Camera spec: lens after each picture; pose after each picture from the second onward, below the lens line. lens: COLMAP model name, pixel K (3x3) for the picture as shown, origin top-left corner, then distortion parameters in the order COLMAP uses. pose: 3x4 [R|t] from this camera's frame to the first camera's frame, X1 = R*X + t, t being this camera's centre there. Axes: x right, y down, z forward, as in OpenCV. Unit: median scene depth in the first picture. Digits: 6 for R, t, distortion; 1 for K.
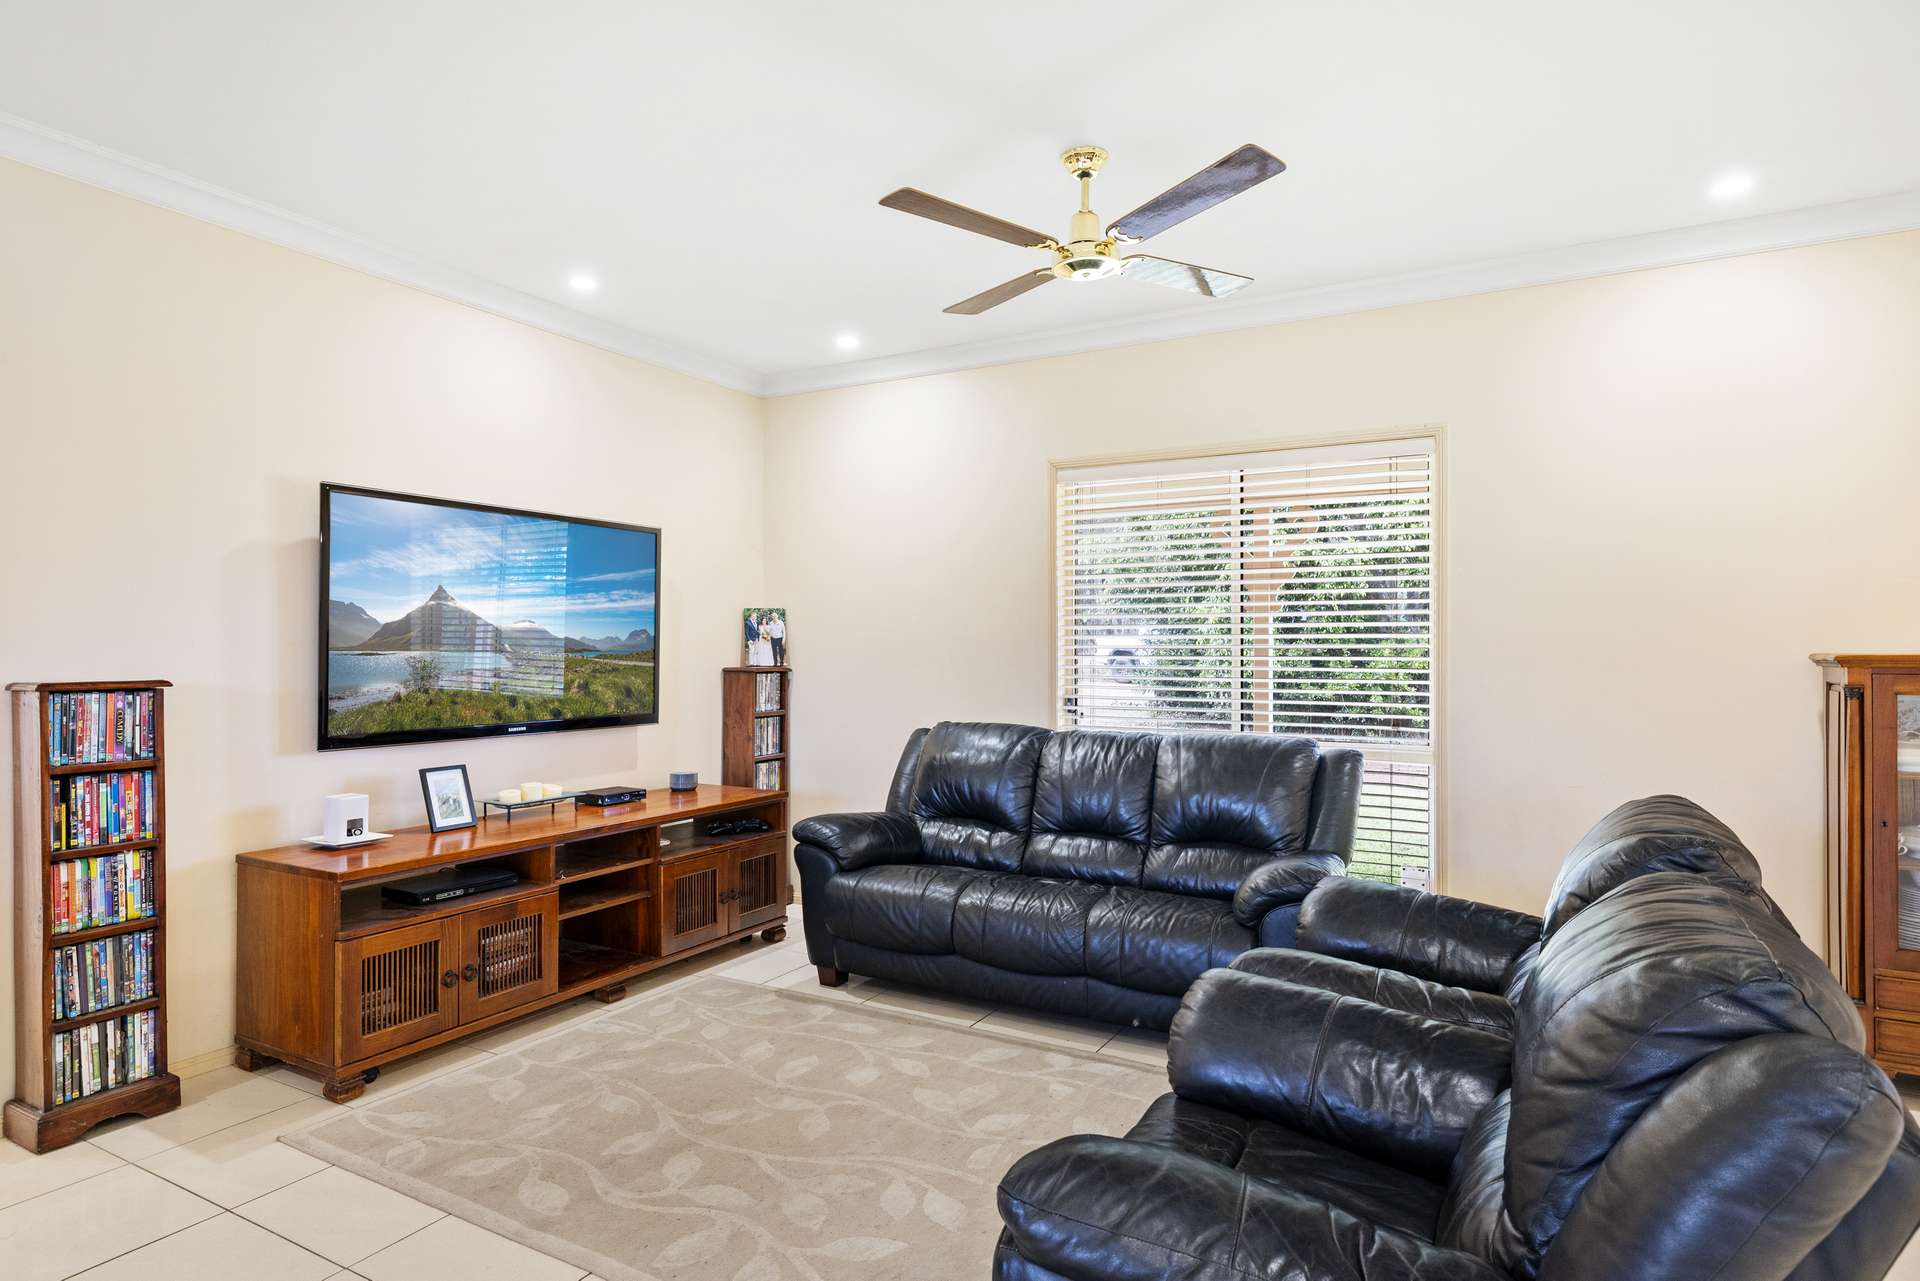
lens RADIAL K [[1040.3, 0, 968.6], [0, 1040.3, 645.3], [0, 0, 1]] dist [0.004689, -0.000541]
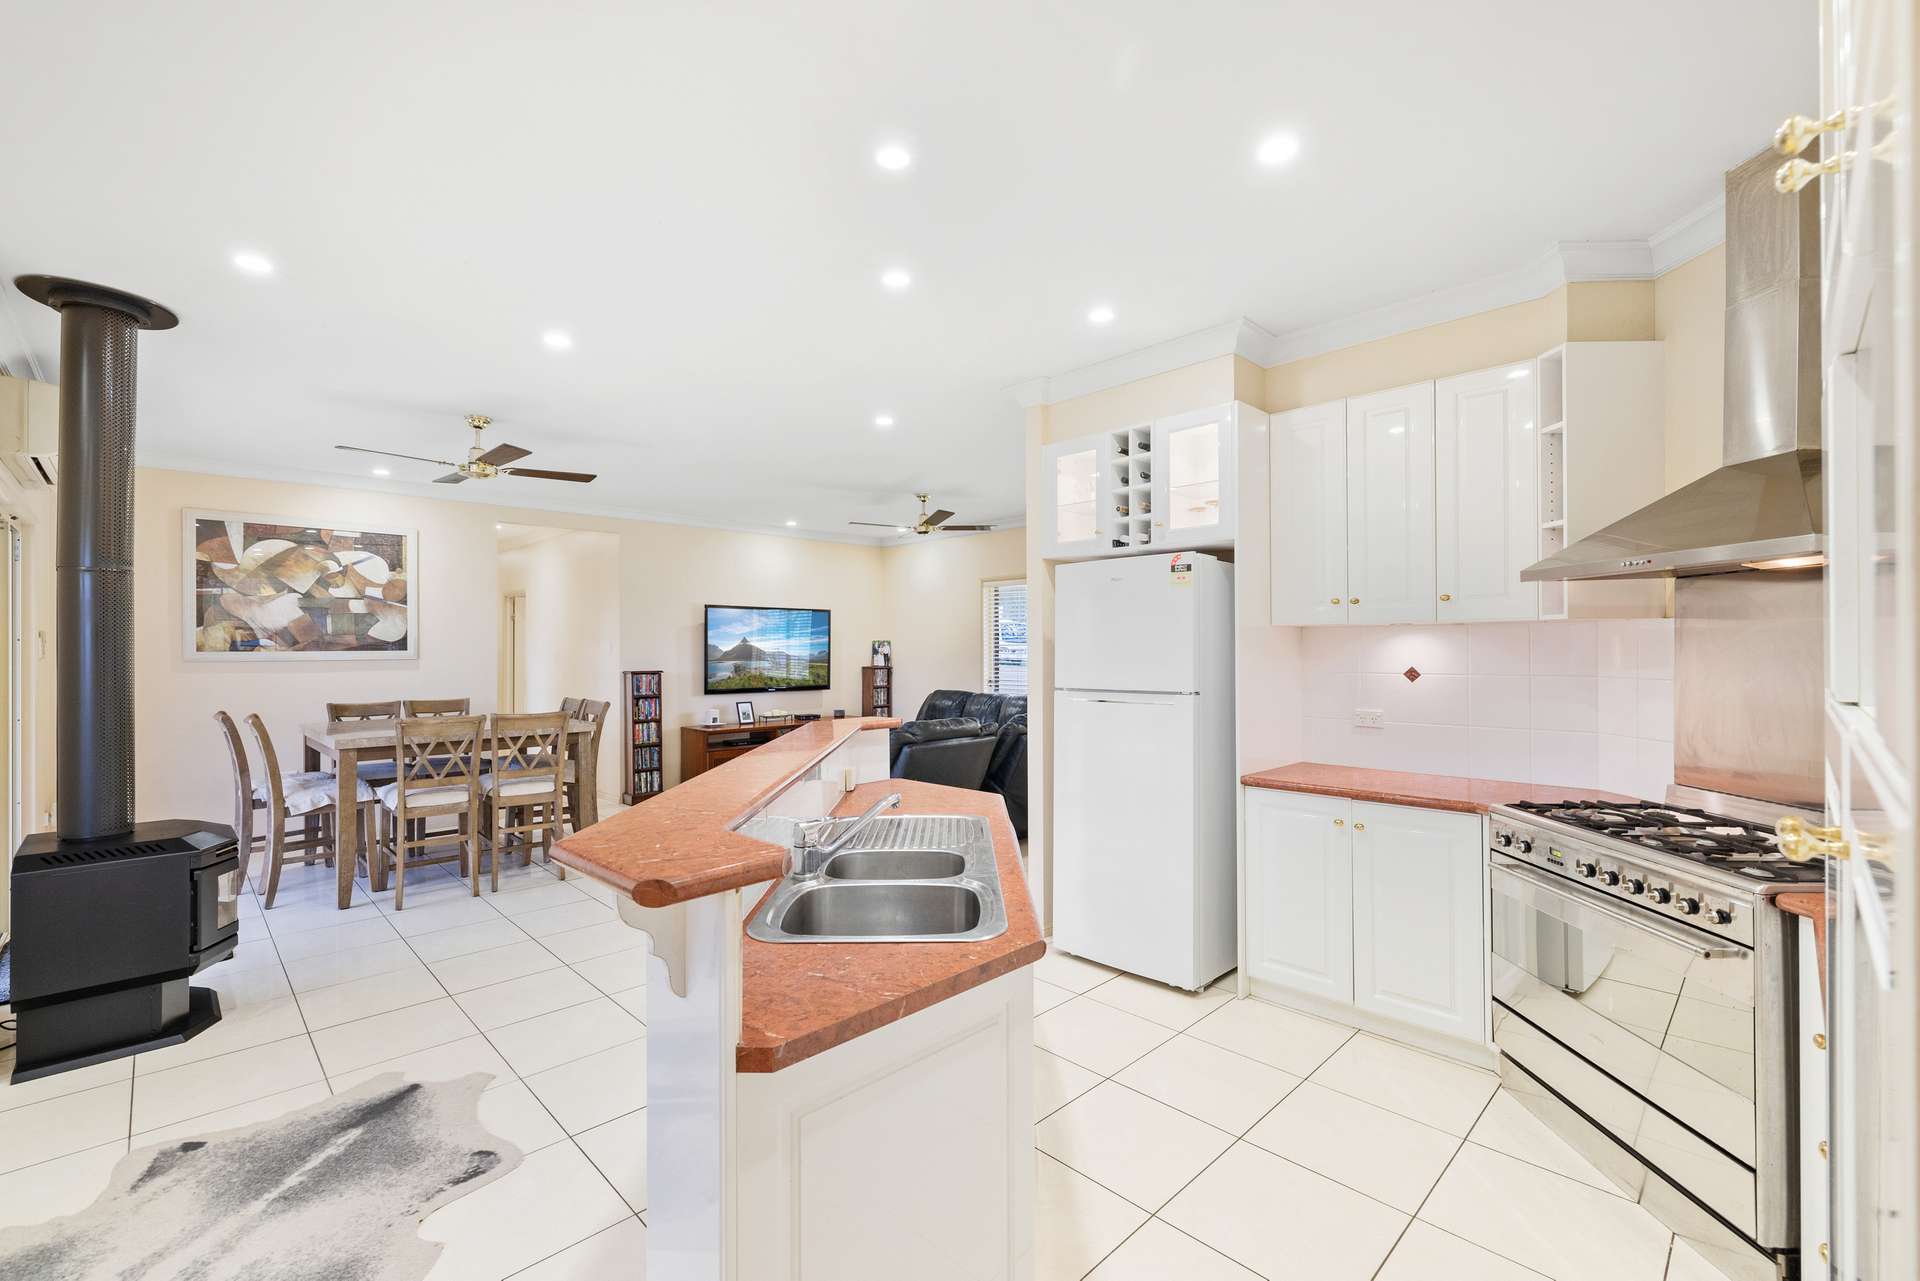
lens RADIAL K [[826.7, 0, 958.6], [0, 826.7, 646.9], [0, 0, 1]] dist [-0.002764, -0.000133]
pose [[0.952850, -0.007575, -0.303348, 0.746957], [0.007188, 0.999971, -0.002393, -0.023178], [0.303358, 0.000100, 0.952877, -0.980207]]
